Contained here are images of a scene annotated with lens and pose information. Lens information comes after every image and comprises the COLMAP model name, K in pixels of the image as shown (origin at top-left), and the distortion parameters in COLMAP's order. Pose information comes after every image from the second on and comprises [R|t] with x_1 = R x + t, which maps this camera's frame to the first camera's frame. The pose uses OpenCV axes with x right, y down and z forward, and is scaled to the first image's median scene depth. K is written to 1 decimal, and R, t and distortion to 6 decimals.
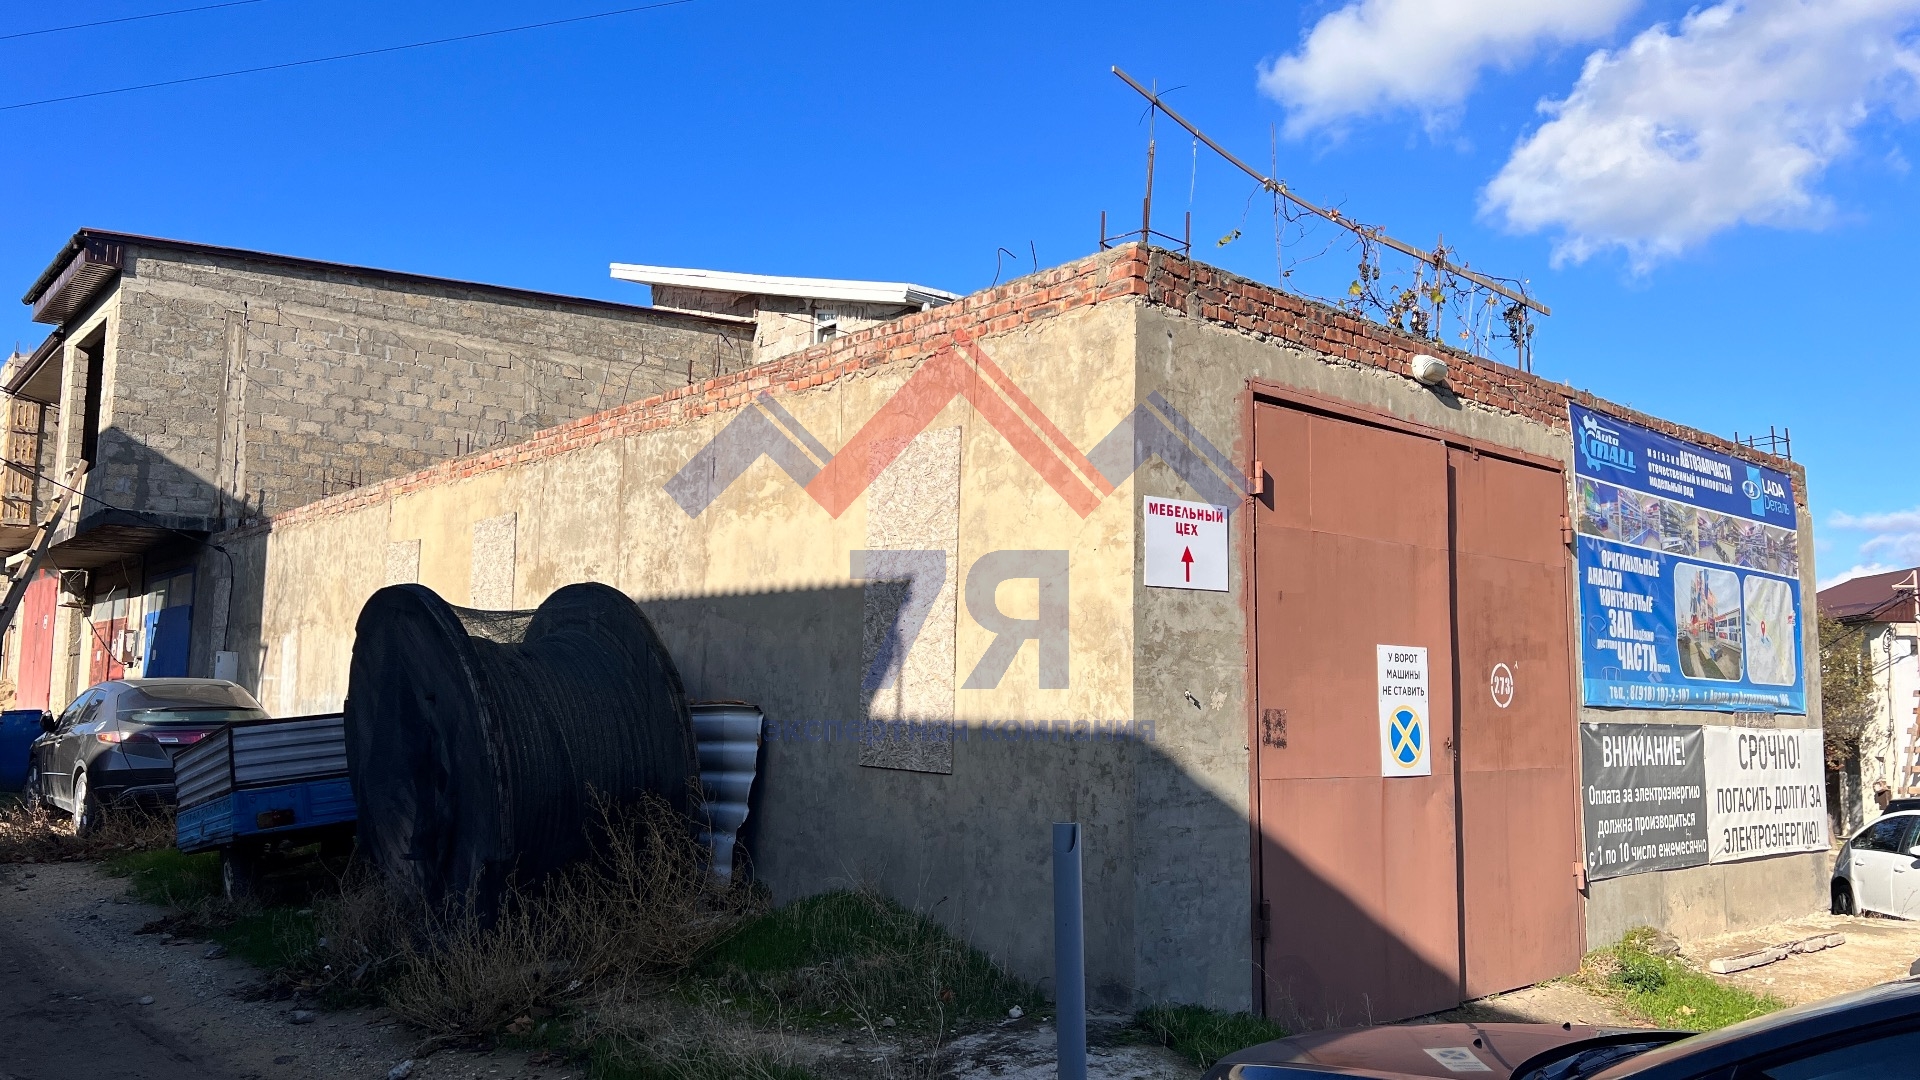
lens RADIAL K [[1500.1, 0, 959.8], [0, 1500.1, 536.9], [0, 0, 1]] dist [0.048562, 0.003391]
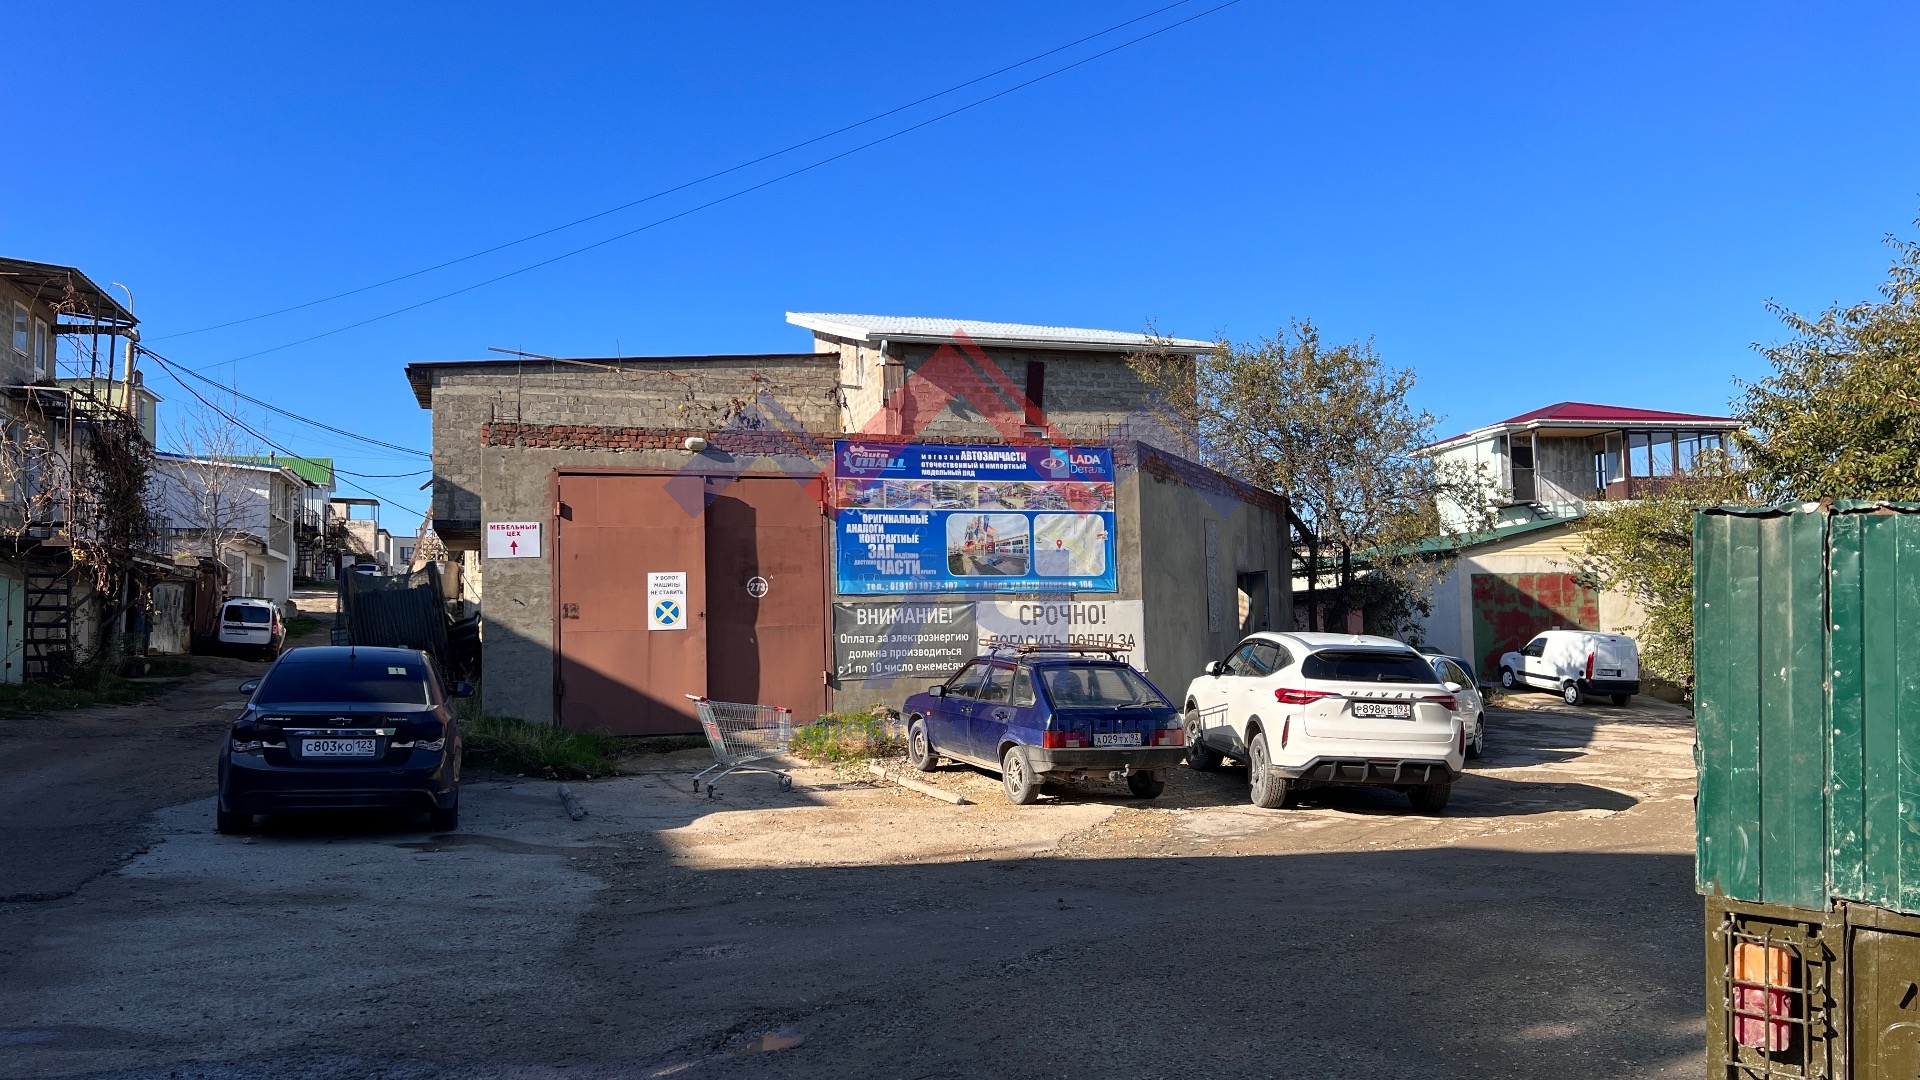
lens RADIAL K [[1500.1, 0, 960.5], [0, 1500.1, 543.8], [0, 0, 1]] dist [0.048562, 0.003391]
pose [[0.920619, -0.059320, -0.385929, 1.539155], [0.080843, 0.995933, 0.039767, -0.024134], [0.382000, -0.067810, 0.921671, -0.883180]]
